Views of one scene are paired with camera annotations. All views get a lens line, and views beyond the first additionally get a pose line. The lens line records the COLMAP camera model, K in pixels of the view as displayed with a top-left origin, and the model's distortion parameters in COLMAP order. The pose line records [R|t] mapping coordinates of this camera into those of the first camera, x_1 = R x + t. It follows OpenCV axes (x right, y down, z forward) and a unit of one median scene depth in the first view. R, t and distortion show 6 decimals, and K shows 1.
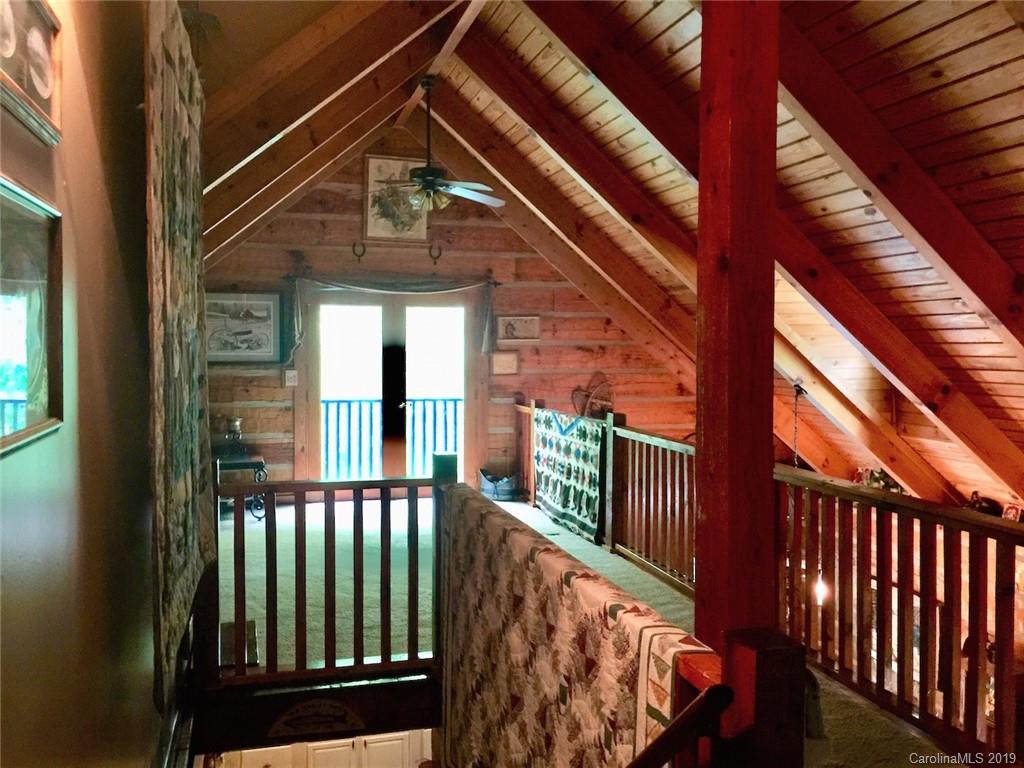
lens RADIAL K [[876.8, 0, 505.9], [0, 876.8, 376.6], [0, 0, 1]] dist [0.077249, -0.099934]
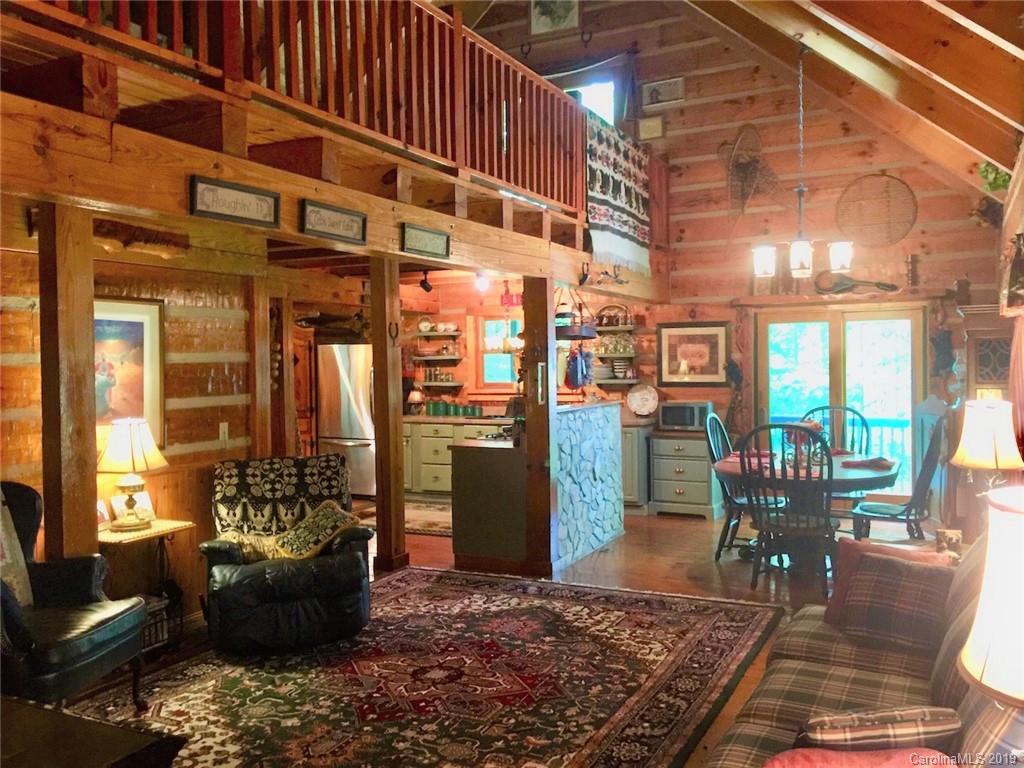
lens RADIAL K [[876.8, 0, 505.1], [0, 876.8, 374.2], [0, 0, 1]] dist [0.077249, -0.099934]
pose [[0.742291, -0.003695, -0.670067, 0.612790], [-0.005410, 0.999919, -0.011508, 0.311158], [0.670056, 0.012168, 0.742211, 0.092922]]
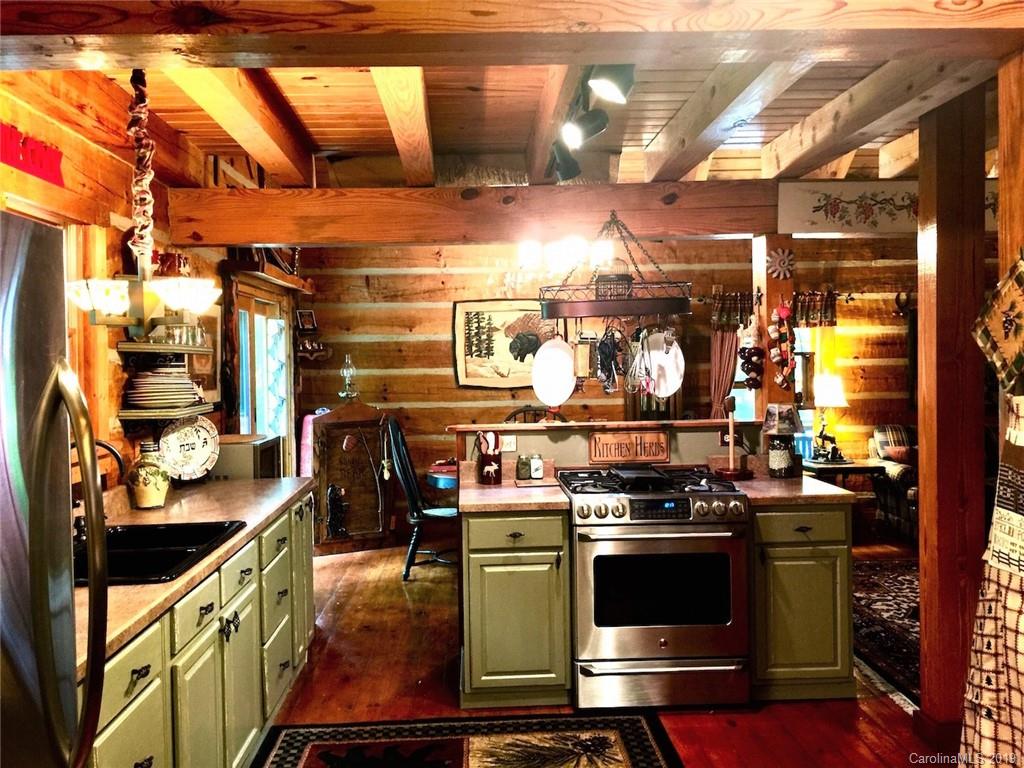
lens RADIAL K [[876.8, 0, 513.7], [0, 876.8, 370.3], [0, 0, 1]] dist [0.077249, -0.099934]
pose [[0.215074, -0.023307, 0.976320, -0.481244], [0.052621, 0.998539, 0.012245, 0.287587], [-0.975179, 0.048741, 0.215986, 0.742778]]
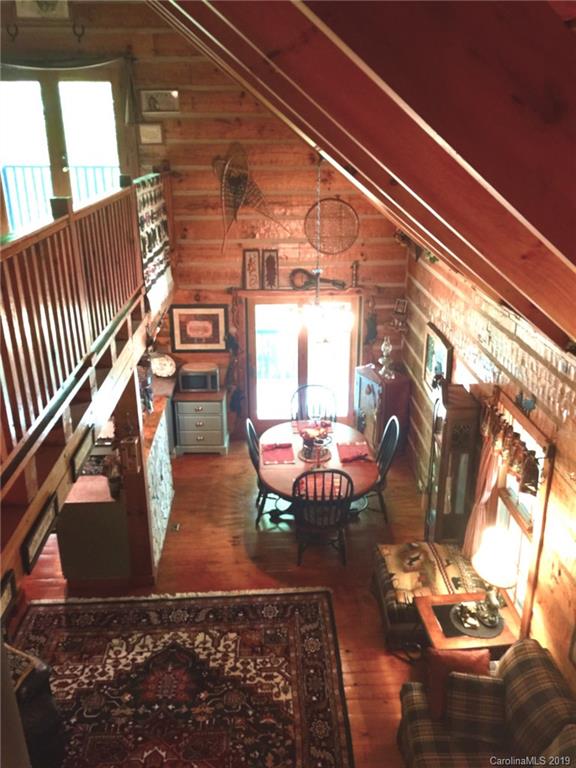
lens RADIAL K [[657.6, 0, 294.6], [0, 657.6, 387.2], [0, 0, 1]] dist [0.077249, -0.099934]
pose [[0.975992, 0.076266, -0.204015, 0.418890], [-0.003329, 0.941805, 0.336142, 0.004852], [0.217779, -0.327393, 0.919449, 0.102942]]
